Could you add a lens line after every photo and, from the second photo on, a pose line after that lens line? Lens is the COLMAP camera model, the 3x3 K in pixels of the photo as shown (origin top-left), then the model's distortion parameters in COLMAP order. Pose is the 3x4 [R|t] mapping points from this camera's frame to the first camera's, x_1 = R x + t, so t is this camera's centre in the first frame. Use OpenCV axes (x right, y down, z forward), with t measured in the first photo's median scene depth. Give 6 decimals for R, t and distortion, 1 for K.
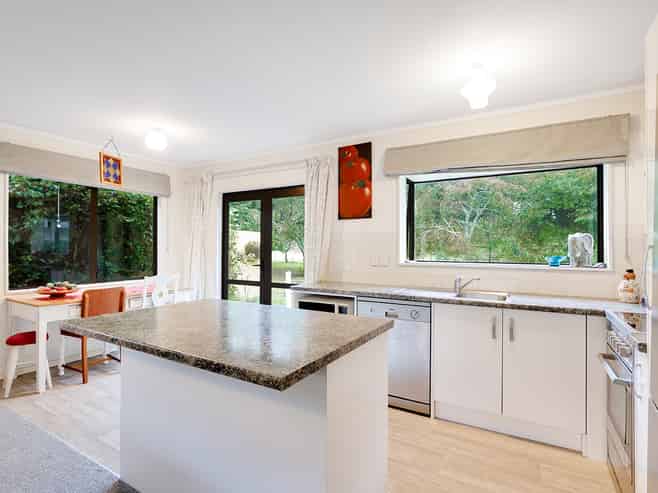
lens RADIAL K [[337.8, 0, 329.0], [0, 337.8, 246.5], [0, 0, 1]] dist [0.001926, 0.000346]
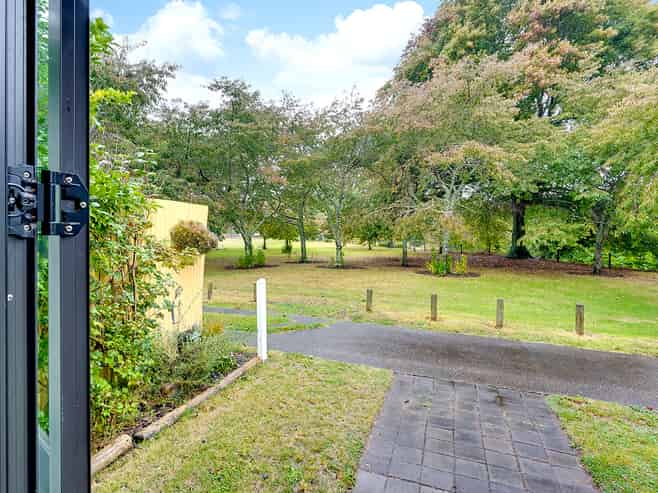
lens RADIAL K [[374.0, 0, 326.9], [0, 374.0, 233.1], [0, 0, 1]] dist [0.000456, -0.000222]
pose [[0.986267, -0.007584, 0.164984, -0.066367], [0.006607, 0.999957, 0.006469, 0.000425], [-0.165026, -0.005290, 0.986275, 0.243308]]
